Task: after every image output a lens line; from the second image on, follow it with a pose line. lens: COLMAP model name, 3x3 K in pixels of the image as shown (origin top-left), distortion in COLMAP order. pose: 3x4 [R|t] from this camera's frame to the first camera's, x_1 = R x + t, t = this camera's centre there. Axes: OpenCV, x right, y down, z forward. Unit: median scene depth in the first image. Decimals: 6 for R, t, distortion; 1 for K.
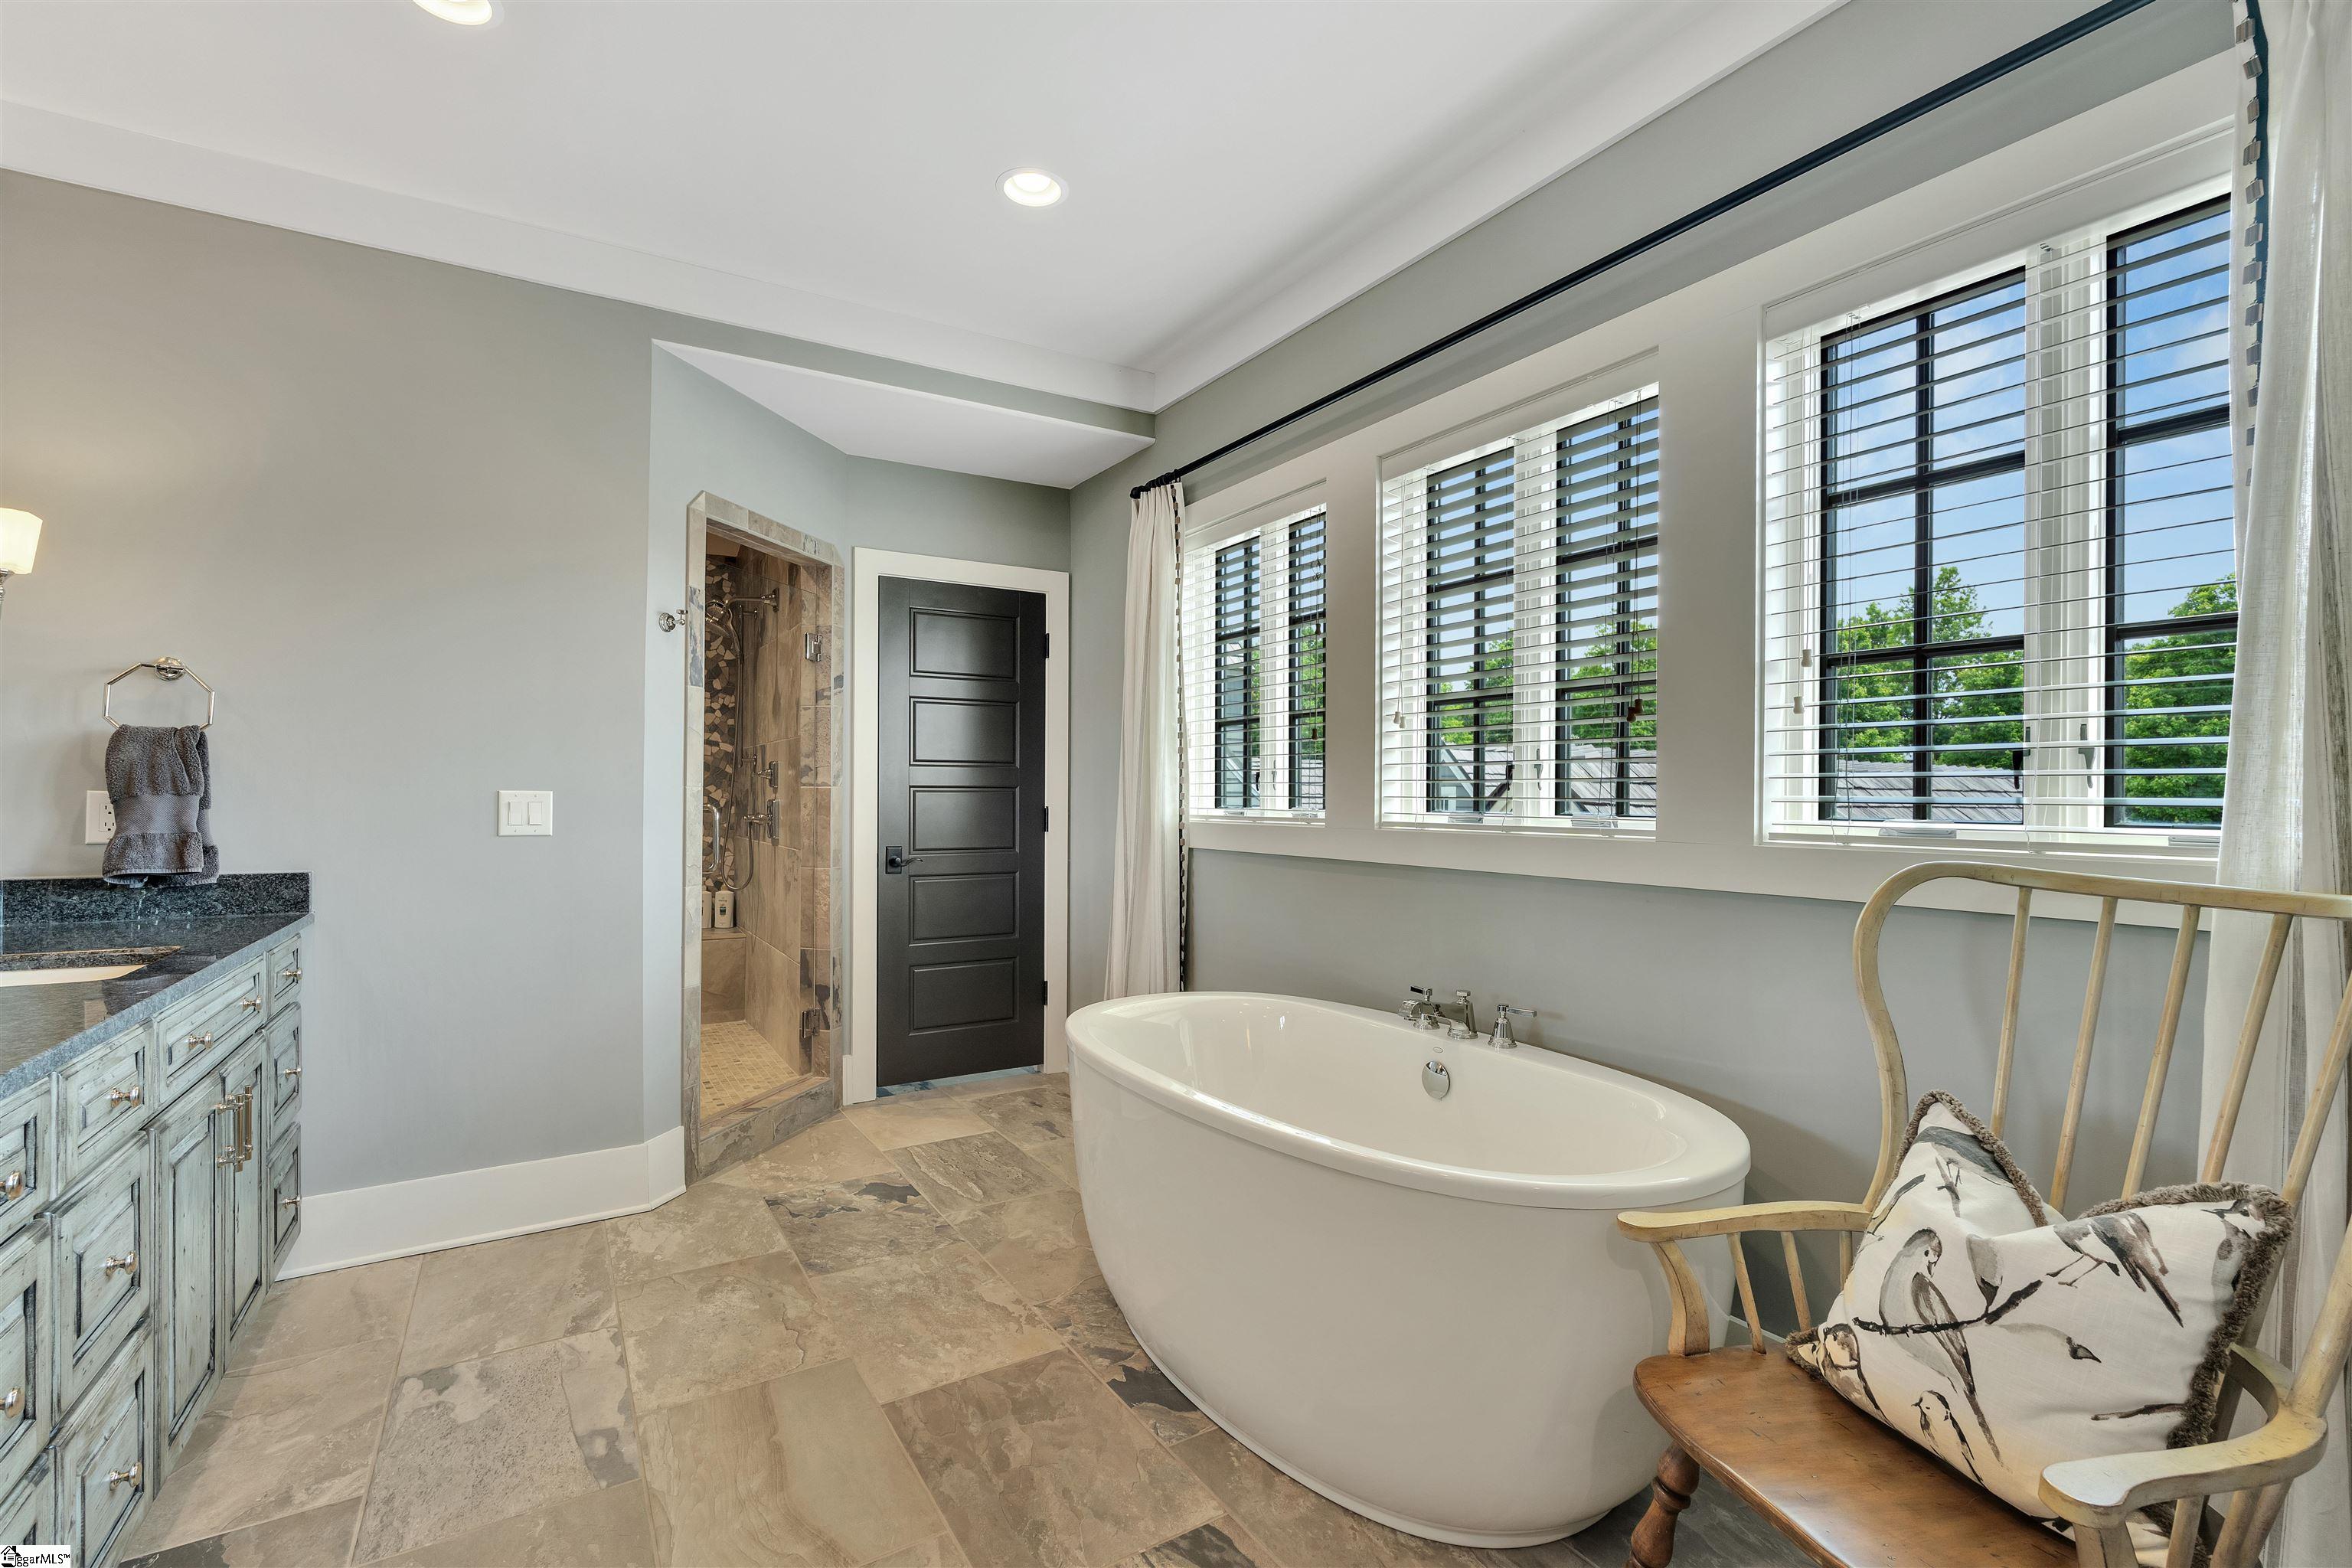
lens RADIAL K [[1037.4, 0, 1177.2], [0, 1037.4, 801.9], [0, 0, 1]] dist [-0.003481, 0.000074]
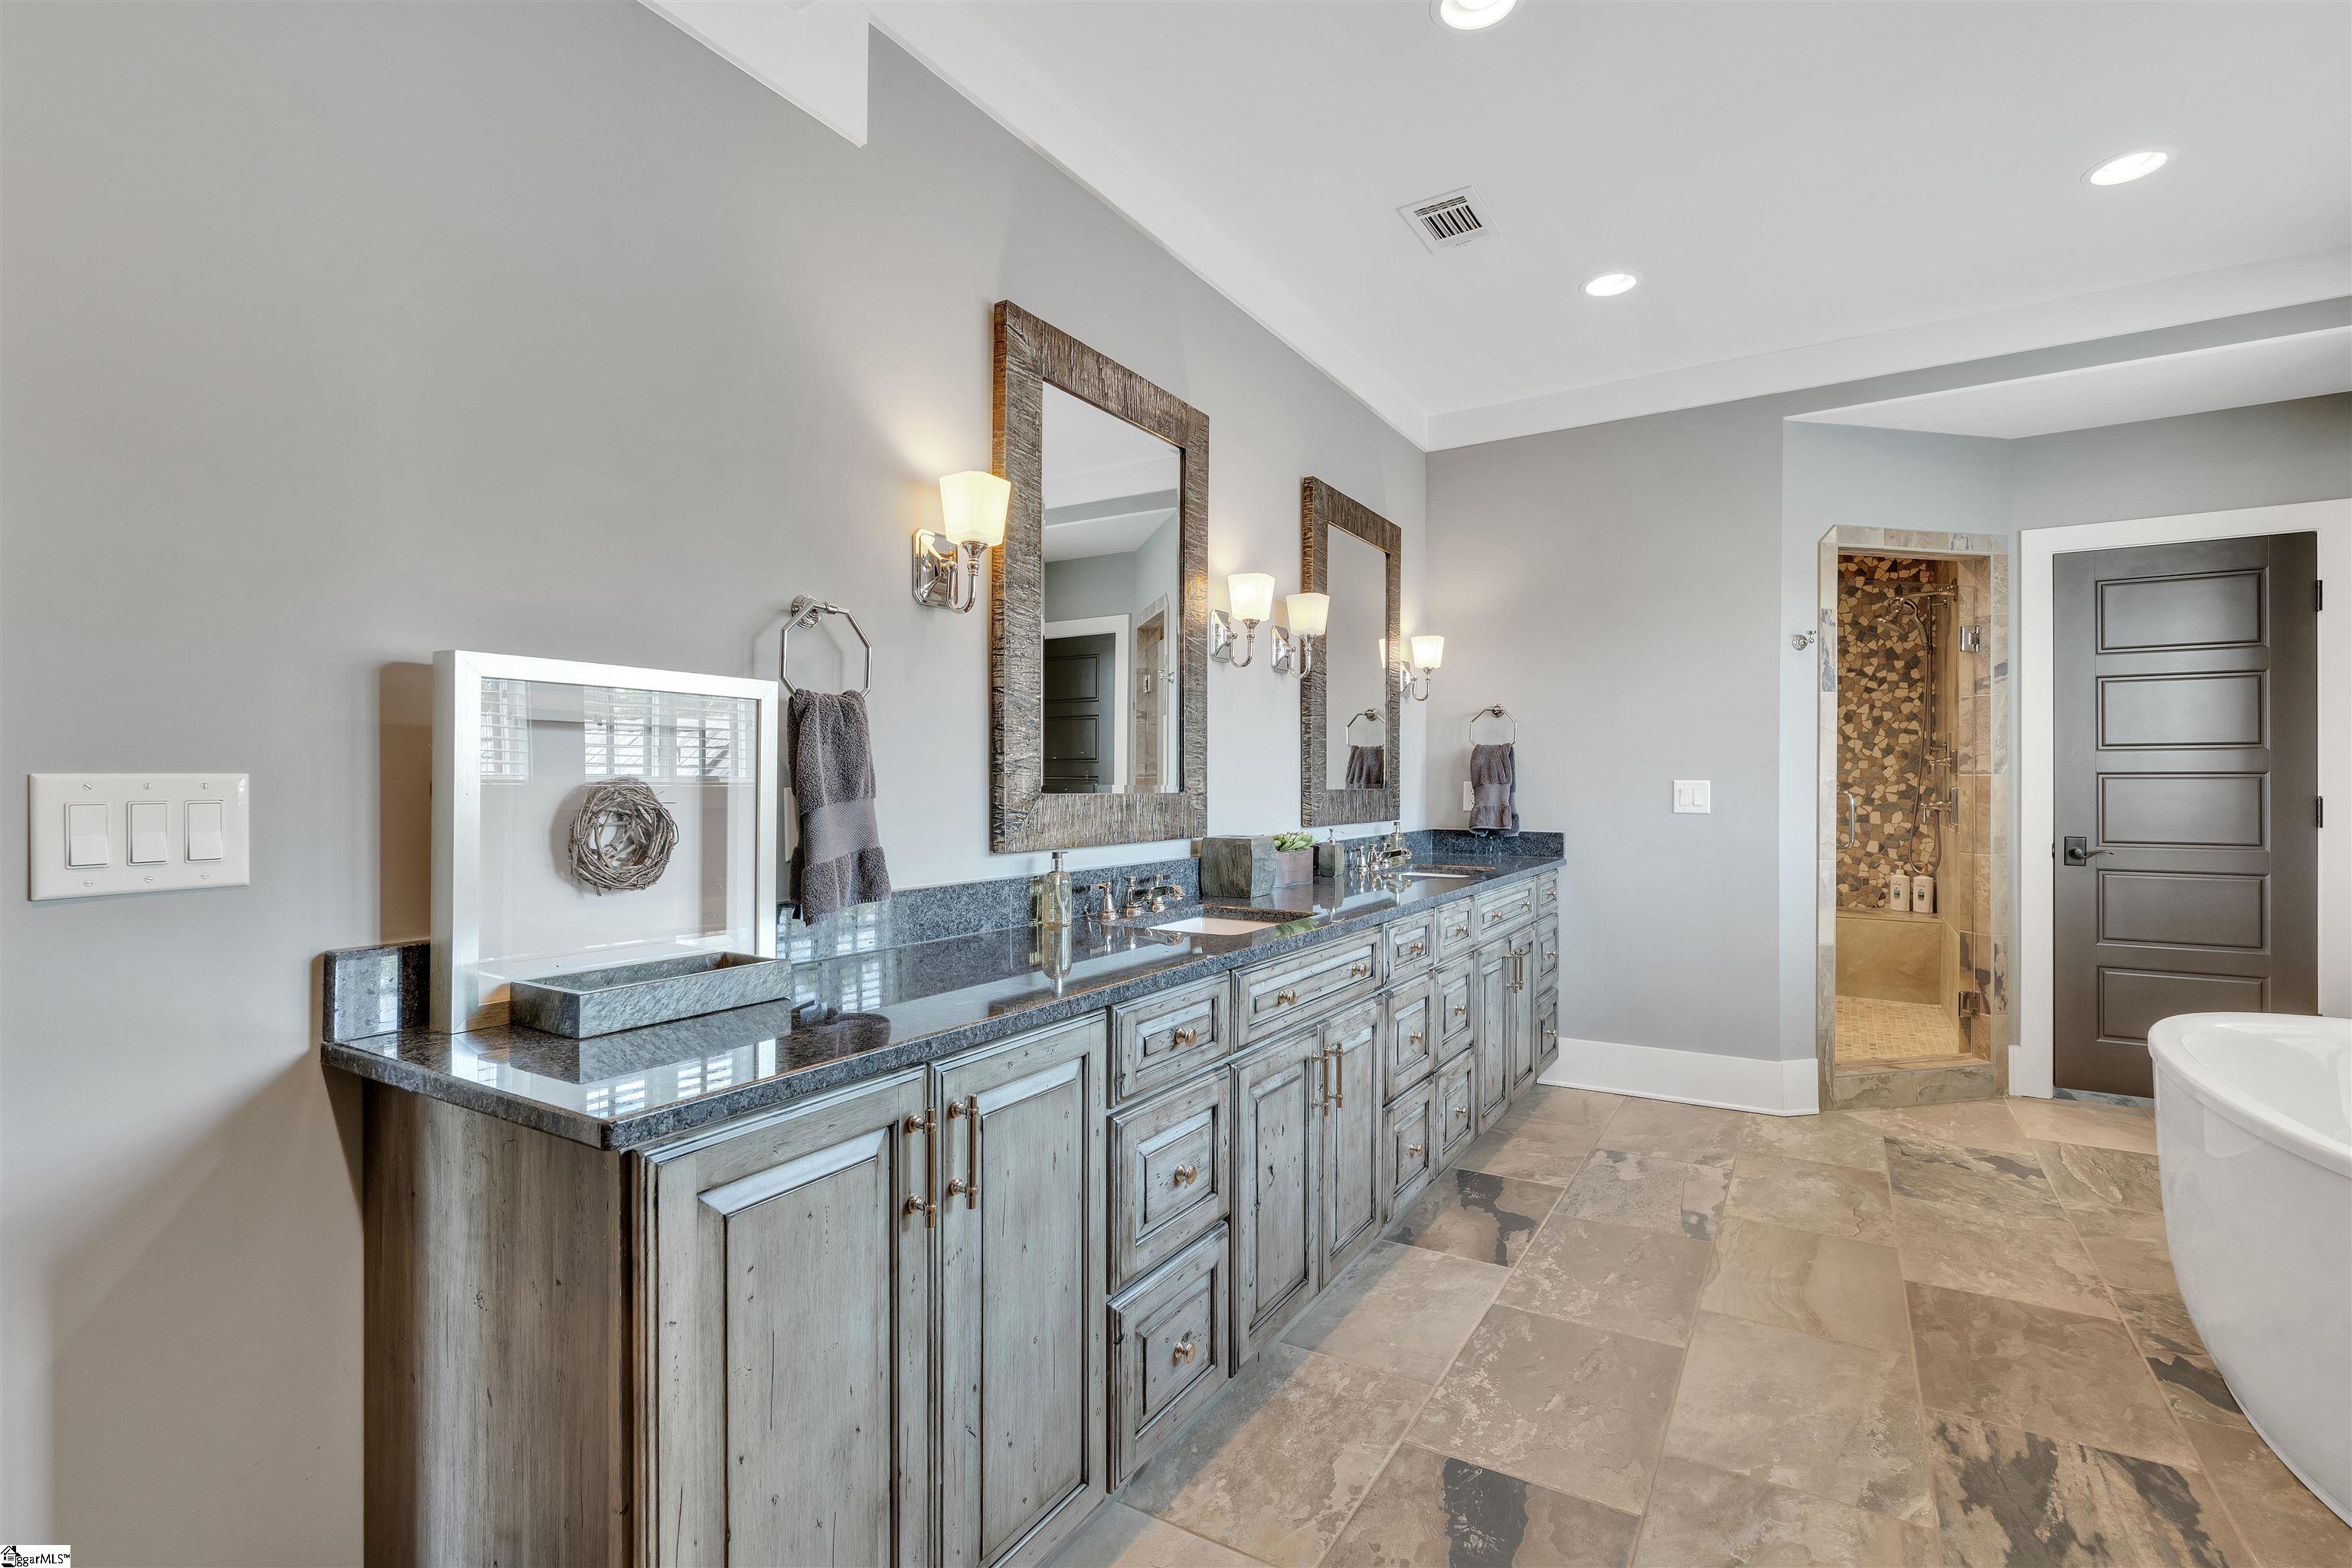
lens RADIAL K [[1068.7, 0, 1174.9], [0, 1068.7, 756.1], [0, 0, 1]] dist [-0.004180, -0.000795]
pose [[0.449156, -0.023810, -0.893136, 0.347609], [-0.002952, 0.999600, -0.028132, -0.001147], [0.893448, 0.015272, 0.448906, -0.260237]]
